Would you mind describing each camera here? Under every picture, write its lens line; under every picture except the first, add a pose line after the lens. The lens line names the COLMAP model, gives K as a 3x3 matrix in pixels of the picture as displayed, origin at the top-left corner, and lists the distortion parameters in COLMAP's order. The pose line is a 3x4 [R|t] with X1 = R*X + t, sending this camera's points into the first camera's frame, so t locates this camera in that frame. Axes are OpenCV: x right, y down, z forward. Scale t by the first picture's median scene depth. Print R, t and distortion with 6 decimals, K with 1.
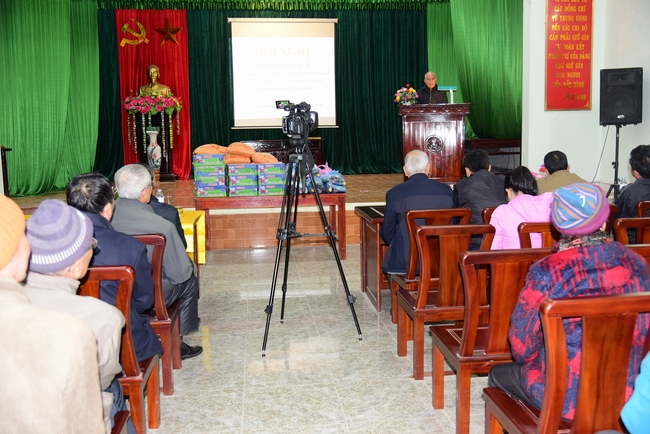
lens RADIAL K [[655.2, 0, 327.0], [0, 655.2, 217.6], [0, 0, 1]] dist [-0.016993, 0.000000]
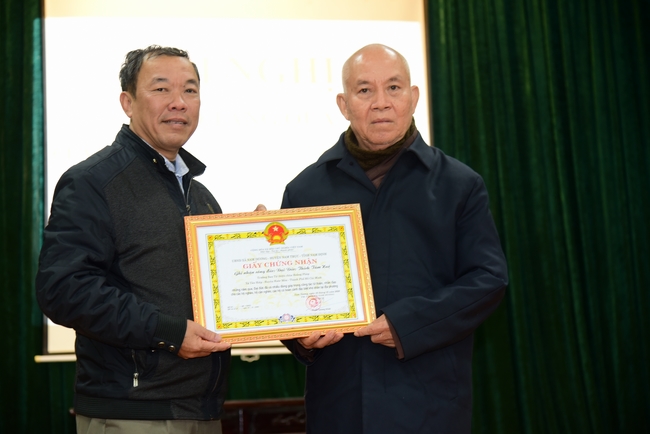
lens RADIAL K [[1311.8, 0, 326.8], [0, 1311.8, 221.3], [0, 0, 1]] dist [0.212358, 0.000000]
pose [[0.997143, -0.013301, 0.074351, -0.073575], [0.031913, 0.966384, -0.255116, -0.055240], [-0.068458, 0.256760, 0.964048, 0.500854]]
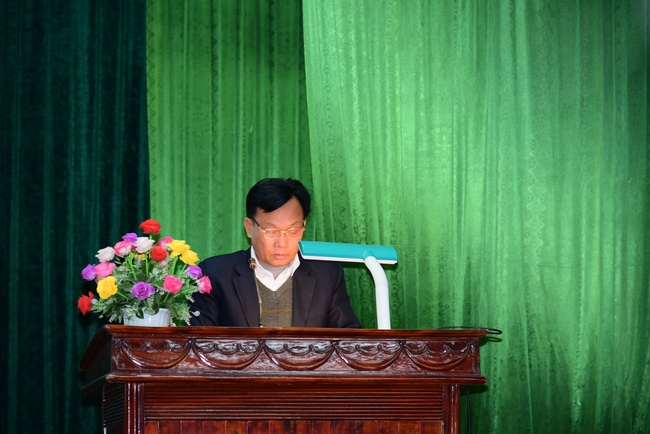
lens RADIAL K [[2236.1, 0, 328.3], [0, 2236.1, 219.7], [0, 0, 1]] dist [0.141777, 0.000000]
pose [[0.936491, 0.062616, 0.345055, -0.037567], [0.026765, 0.968300, -0.248354, -0.032940], [-0.349668, 0.241816, 0.905128, 0.304370]]
